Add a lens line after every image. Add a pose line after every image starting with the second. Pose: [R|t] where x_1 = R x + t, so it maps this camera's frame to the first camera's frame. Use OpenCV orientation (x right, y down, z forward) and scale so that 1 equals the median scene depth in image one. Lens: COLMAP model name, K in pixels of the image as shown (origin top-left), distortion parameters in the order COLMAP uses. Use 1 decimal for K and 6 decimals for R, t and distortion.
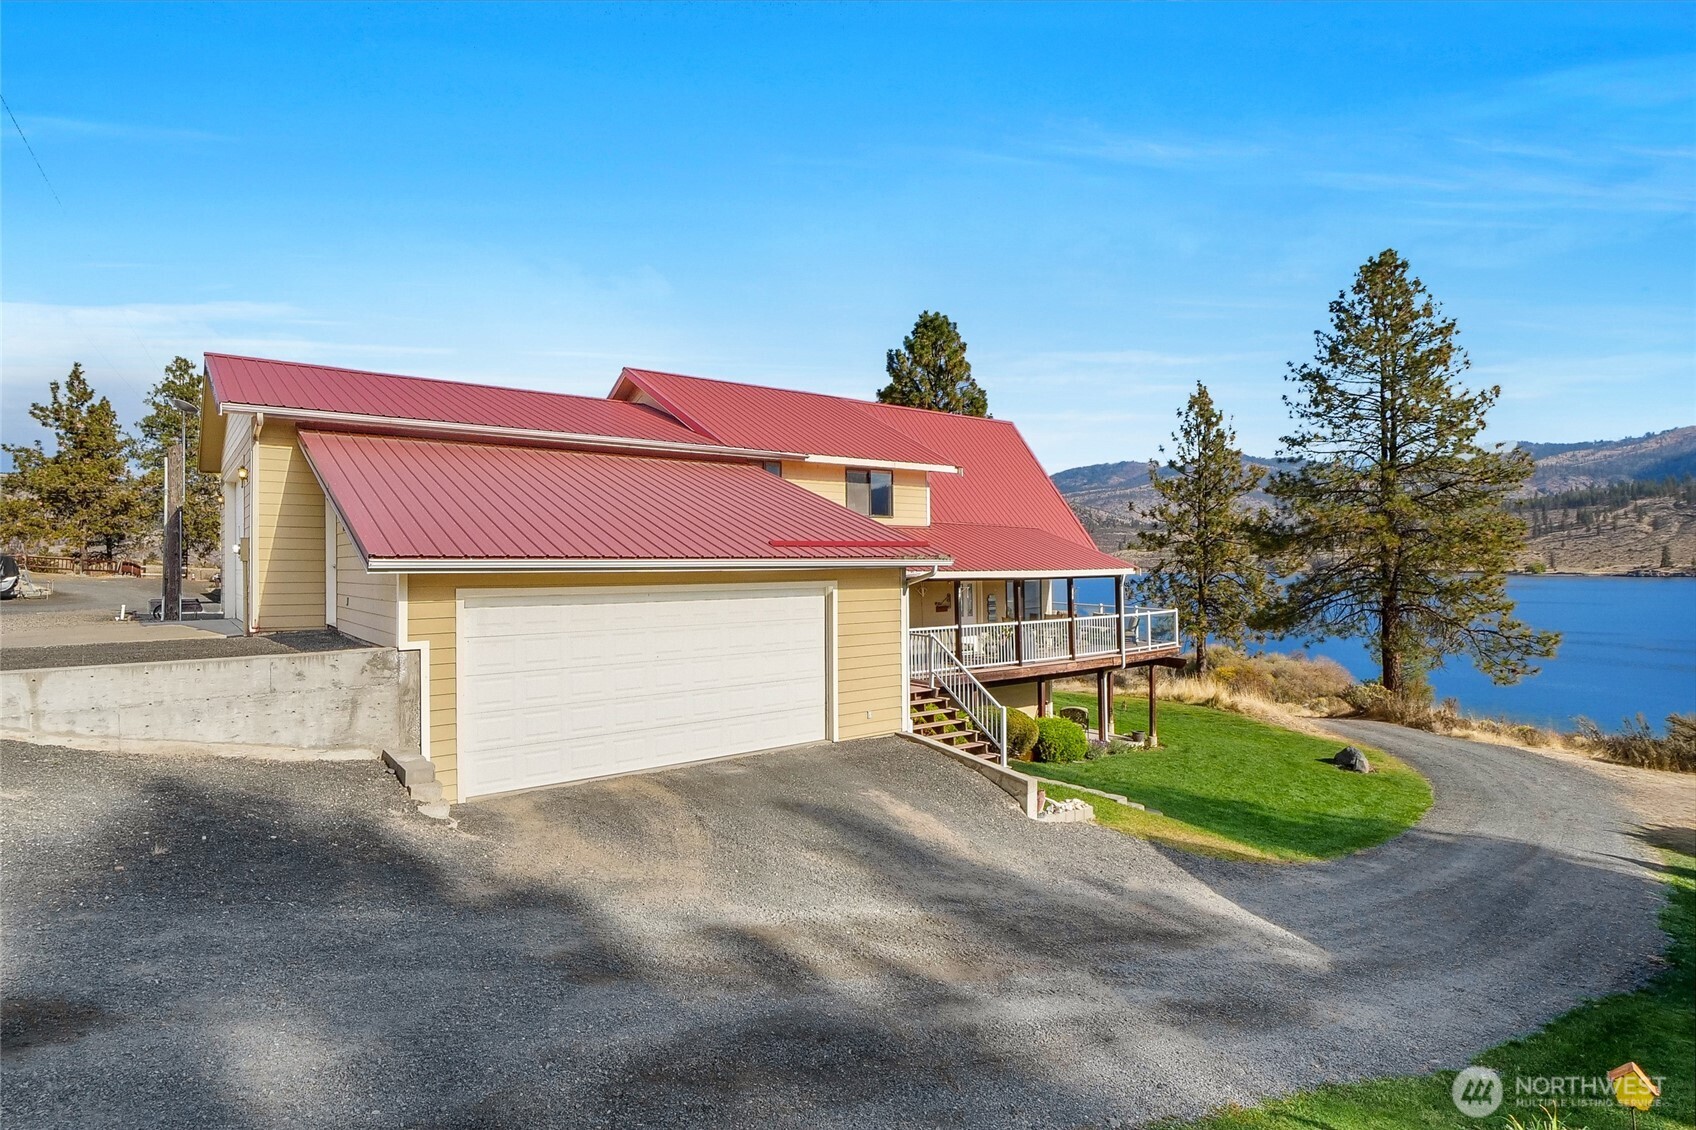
lens RADIAL K [[884.1, 0, 845.0], [0, 884.1, 558.4], [0, 0, 1]] dist [-0.008940, 0.001557]
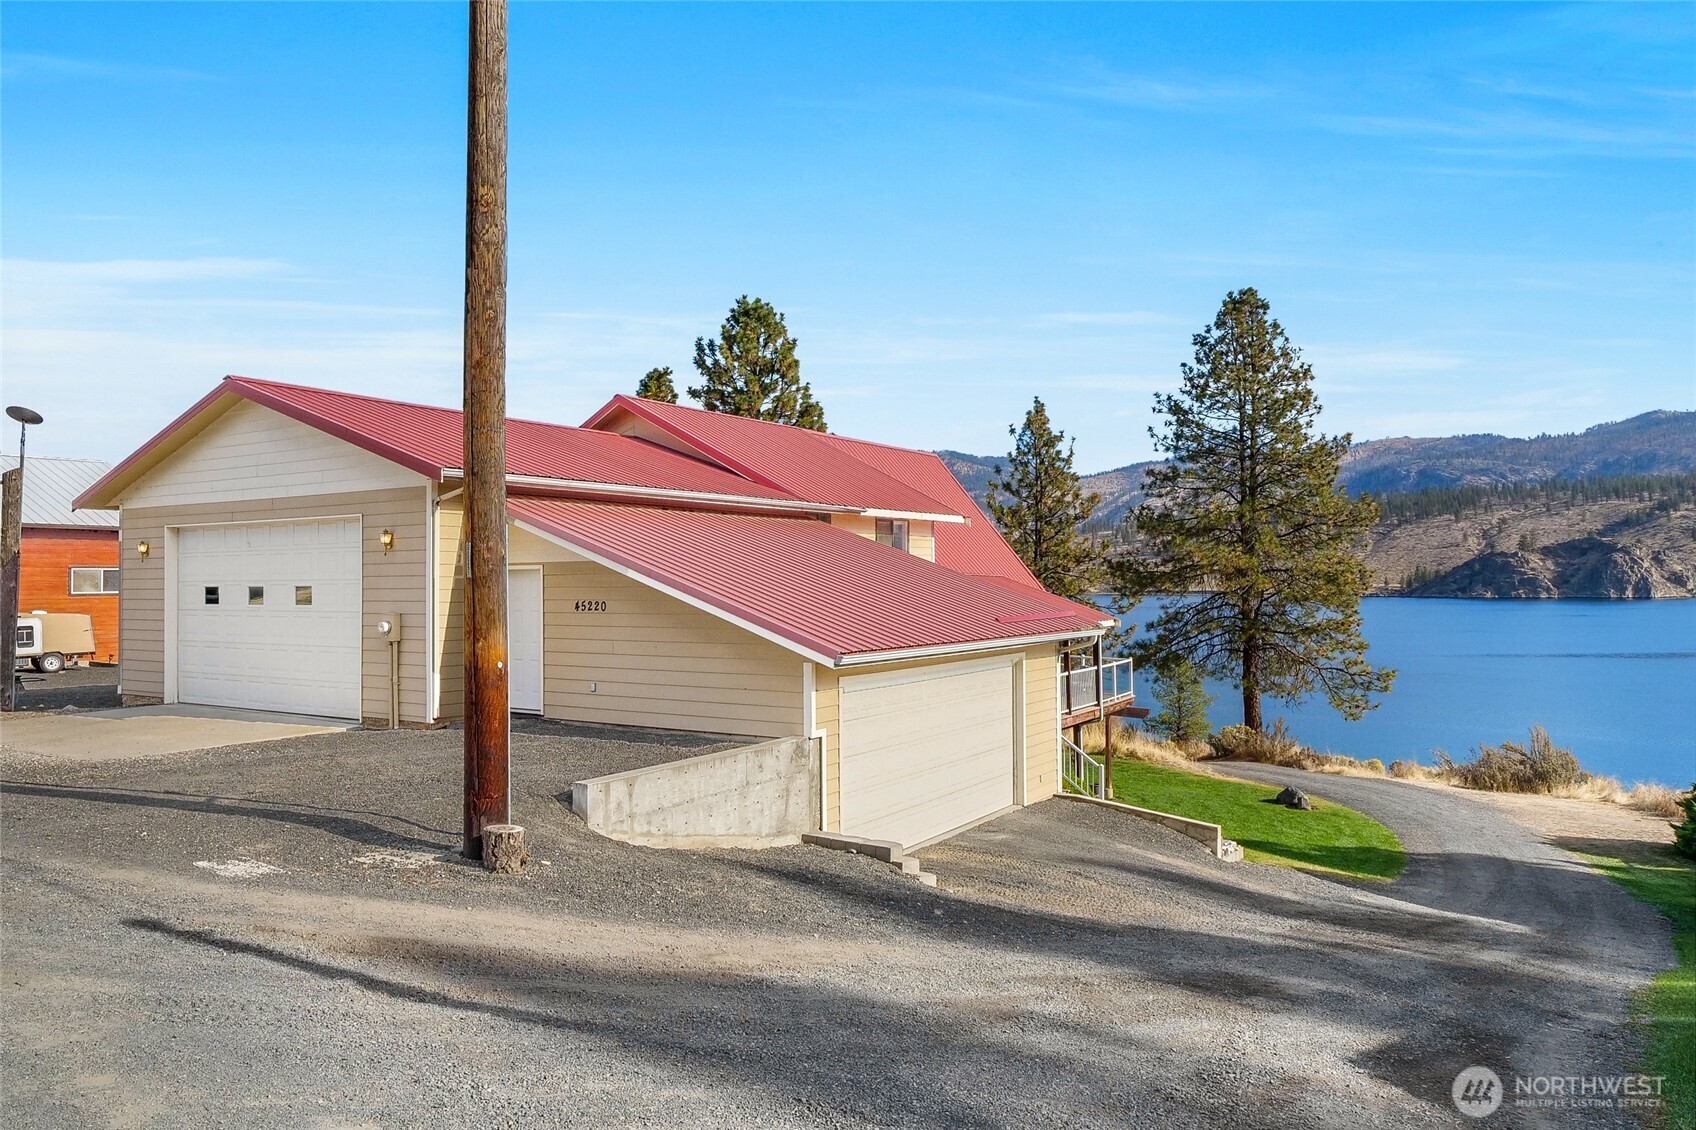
lens RADIAL K [[1161.9, 0, 851.4], [0, 1161.9, 561.2], [0, 0, 1]] dist [-0.002448, -0.001535]
pose [[0.941697, 0.007195, 0.336386, -0.282251], [-0.003557, 0.999928, -0.011429, -0.027864], [-0.336444, 0.009567, 0.941655, -0.097823]]
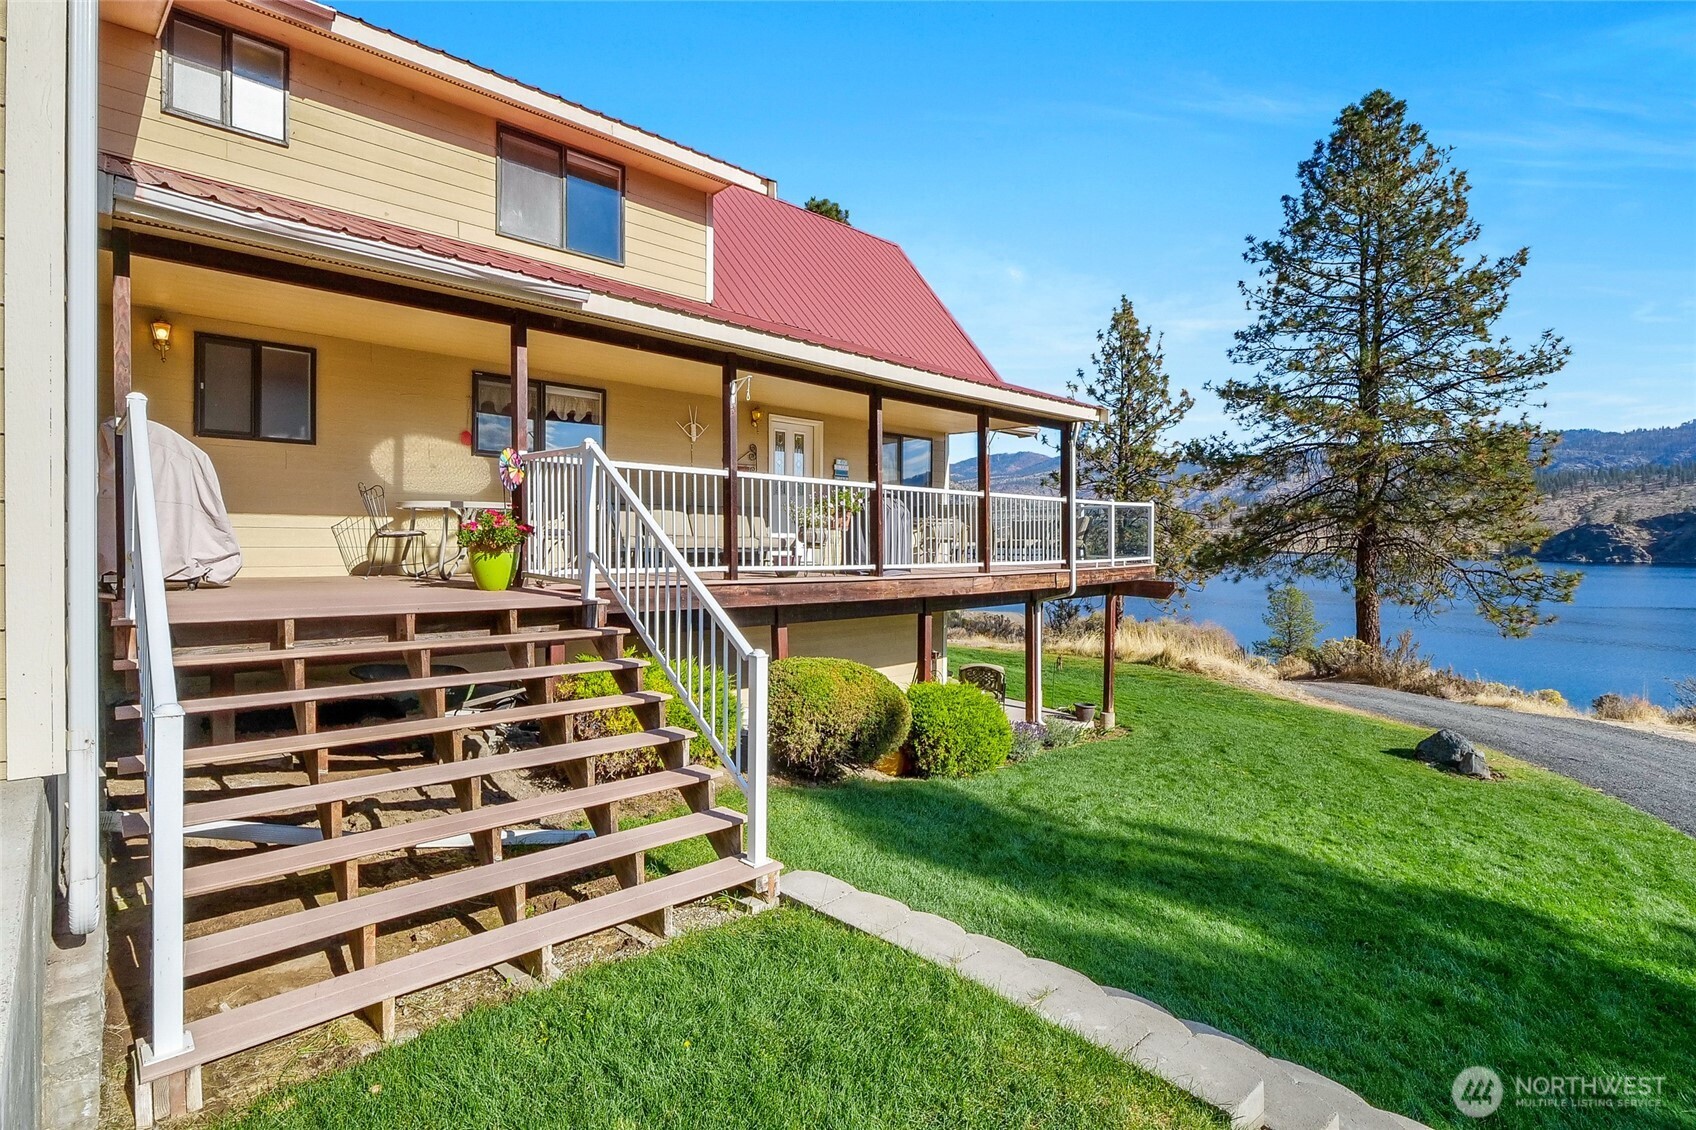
lens RADIAL K [[795.3, 0, 855.9], [0, 795.3, 556.7], [0, 0, 1]] dist [-0.009517, -0.000640]
pose [[0.994454, 0.013149, 0.104349, 0.092180], [-0.015782, 0.999577, 0.024443, 0.065967], [-0.103983, -0.025954, 0.994240, 0.375701]]
